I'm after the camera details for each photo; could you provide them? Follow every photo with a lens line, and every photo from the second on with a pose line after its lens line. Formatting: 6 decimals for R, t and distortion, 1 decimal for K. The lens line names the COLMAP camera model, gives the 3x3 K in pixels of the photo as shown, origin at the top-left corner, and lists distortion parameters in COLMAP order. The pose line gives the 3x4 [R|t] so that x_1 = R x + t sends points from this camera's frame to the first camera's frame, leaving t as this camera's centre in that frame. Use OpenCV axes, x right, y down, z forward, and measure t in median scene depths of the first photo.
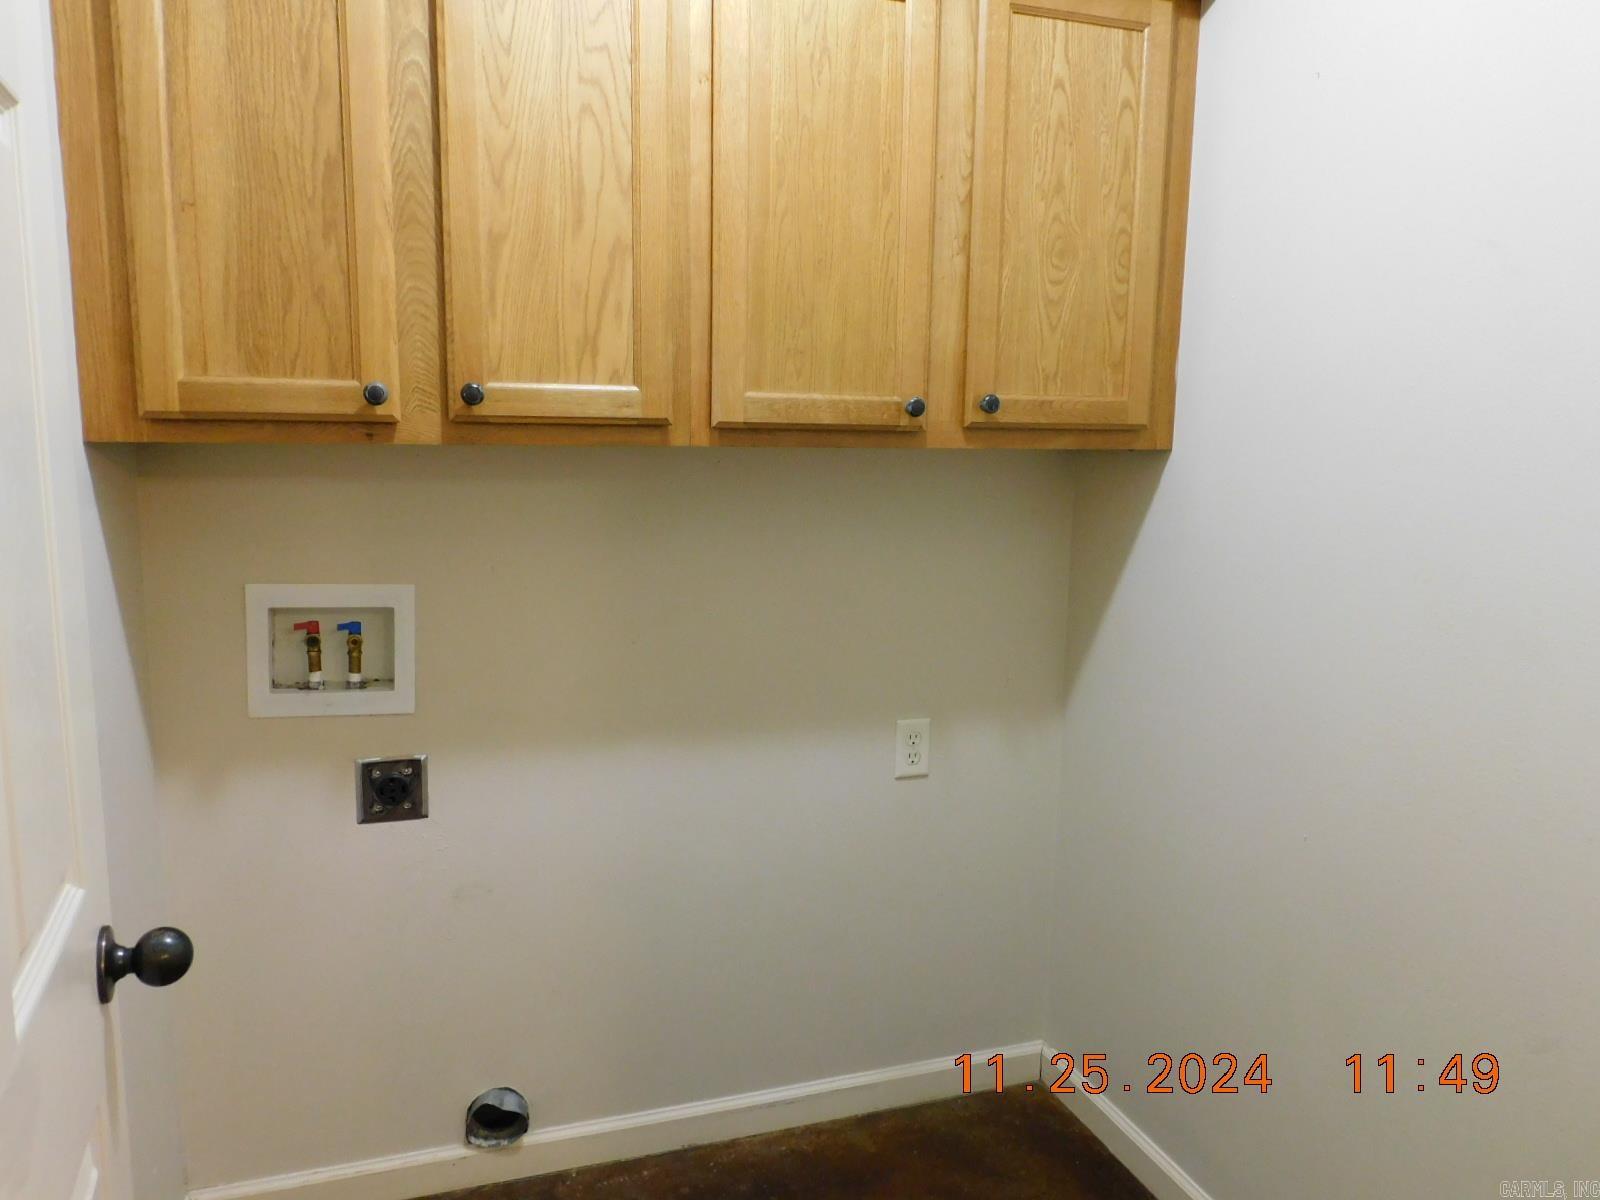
lens RADIAL K [[1146.0, 0, 807.6], [0, 1146.0, 601.6], [0, 0, 1]] dist [0.003700, 0.002980]
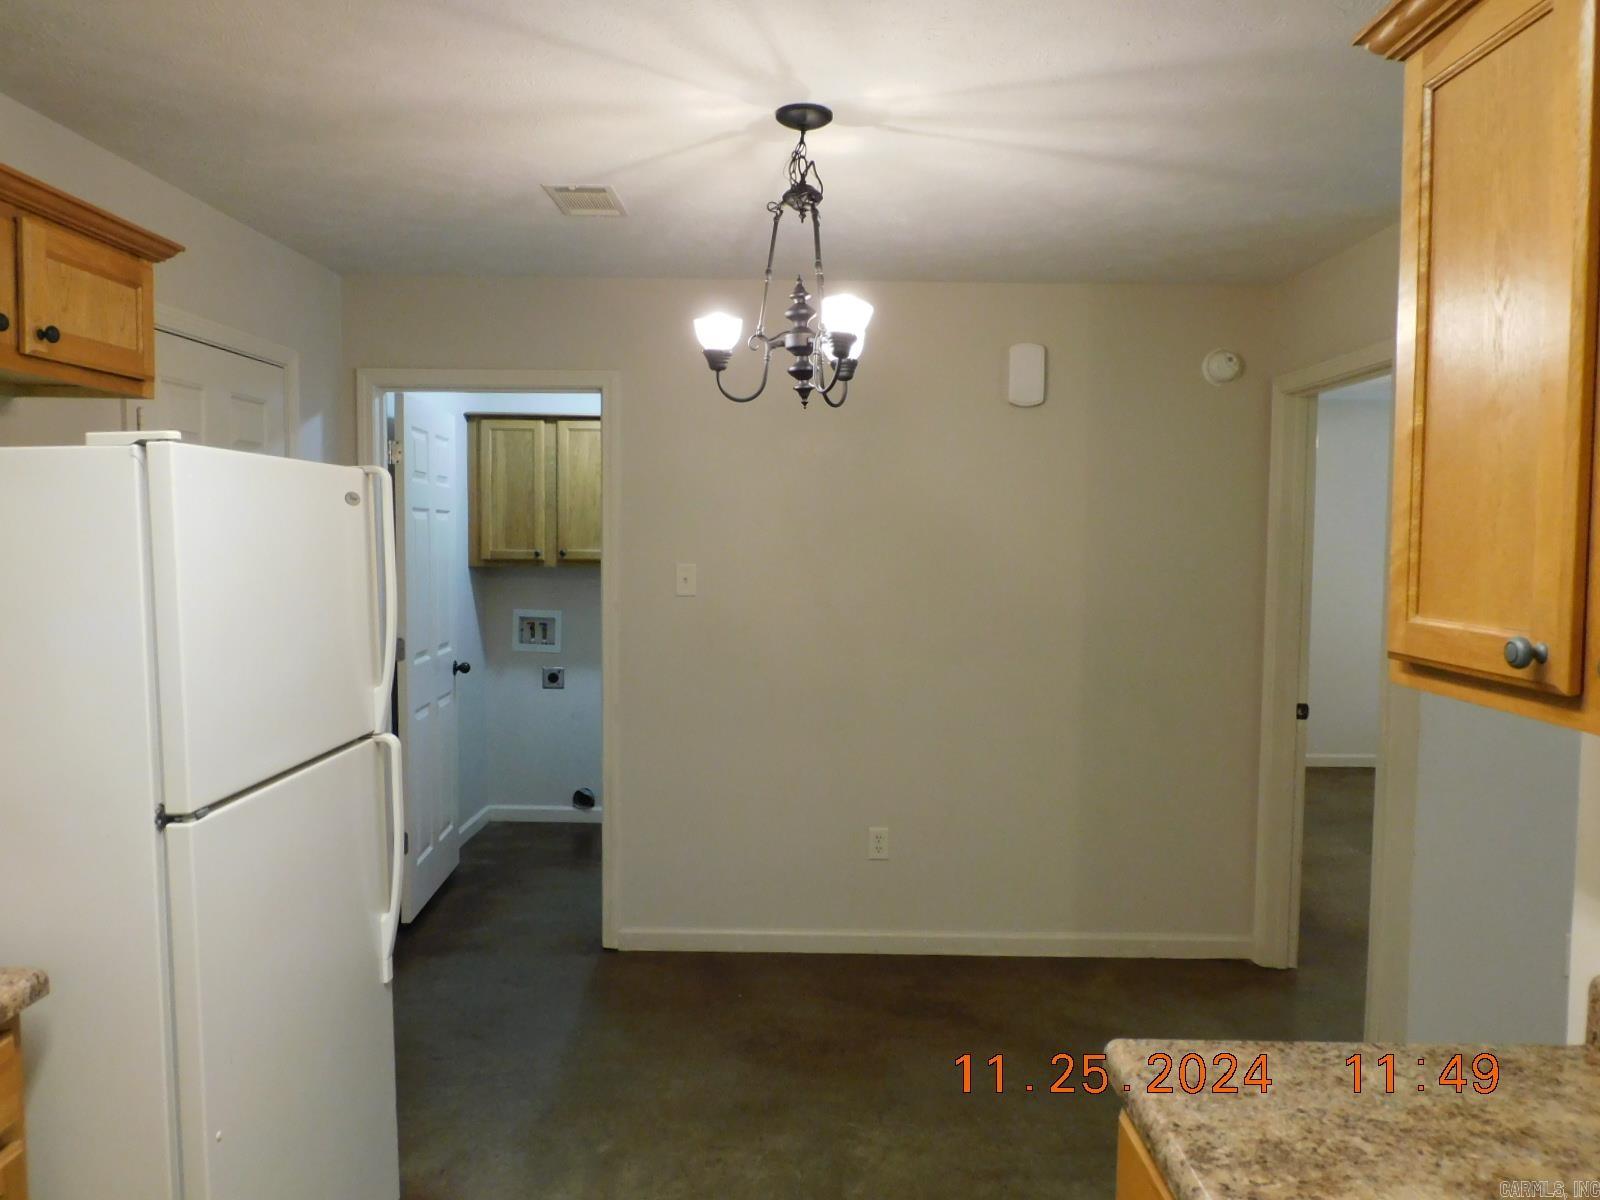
lens RADIAL K [[1146.0, 0, 807.6], [0, 1146.0, 601.6], [0, 0, 1]] dist [0.003700, 0.002980]
pose [[0.944396, 0.016875, -0.328378, 1.603385], [-0.044671, 0.996008, -0.077287, 0.210234], [0.325763, 0.087658, 0.941379, -2.098514]]
